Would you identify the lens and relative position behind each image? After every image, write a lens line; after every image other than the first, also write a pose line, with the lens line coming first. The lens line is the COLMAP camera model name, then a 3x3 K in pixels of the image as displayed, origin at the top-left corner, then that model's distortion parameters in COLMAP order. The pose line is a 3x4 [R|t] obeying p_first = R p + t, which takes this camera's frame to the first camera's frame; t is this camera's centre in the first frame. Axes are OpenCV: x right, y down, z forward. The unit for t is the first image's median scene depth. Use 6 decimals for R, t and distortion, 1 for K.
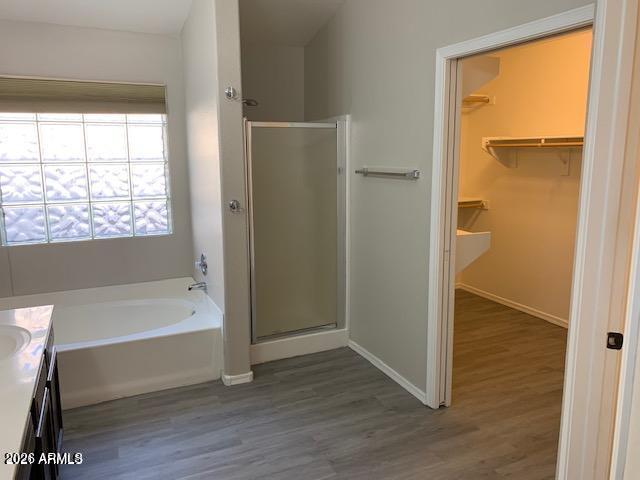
lens RADIAL K [[491.2, 0, 318.4], [0, 491.2, 238.7], [0, 0, 1]] dist [0.033851, -0.006002]
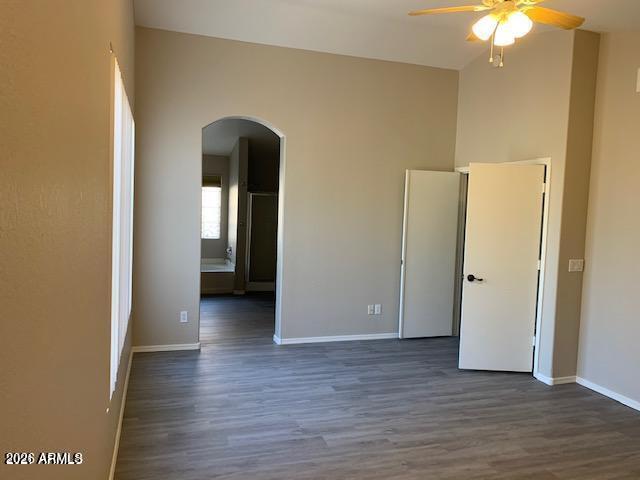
lens RADIAL K [[491.2, 0, 318.4], [0, 491.2, 238.7], [0, 0, 1]] dist [0.033851, -0.006002]
pose [[0.992776, 0.055344, -0.106457, 0.445021], [-0.067963, 0.990587, -0.118819, 0.254713], [0.098878, 0.125196, 0.987192, -1.334790]]
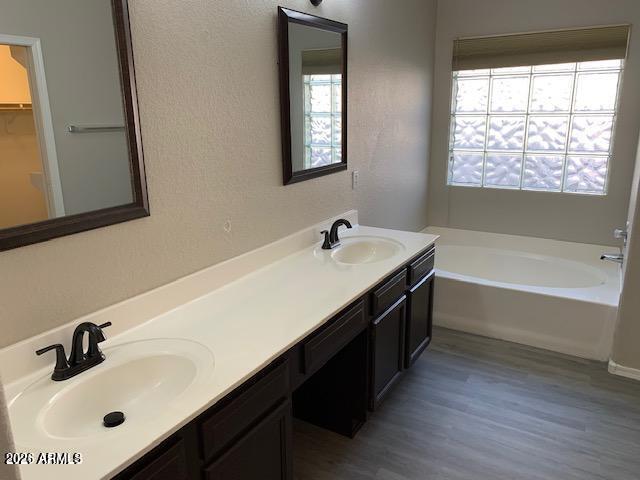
lens RADIAL K [[491.2, 0, 318.4], [0, 491.2, 238.7], [0, 0, 1]] dist [0.033851, -0.006002]
pose [[0.575653, 0.212410, -0.789624, 0.150425], [-0.137251, 0.977070, 0.162775, -0.008856], [0.806093, 0.014675, 0.591607, 0.042490]]
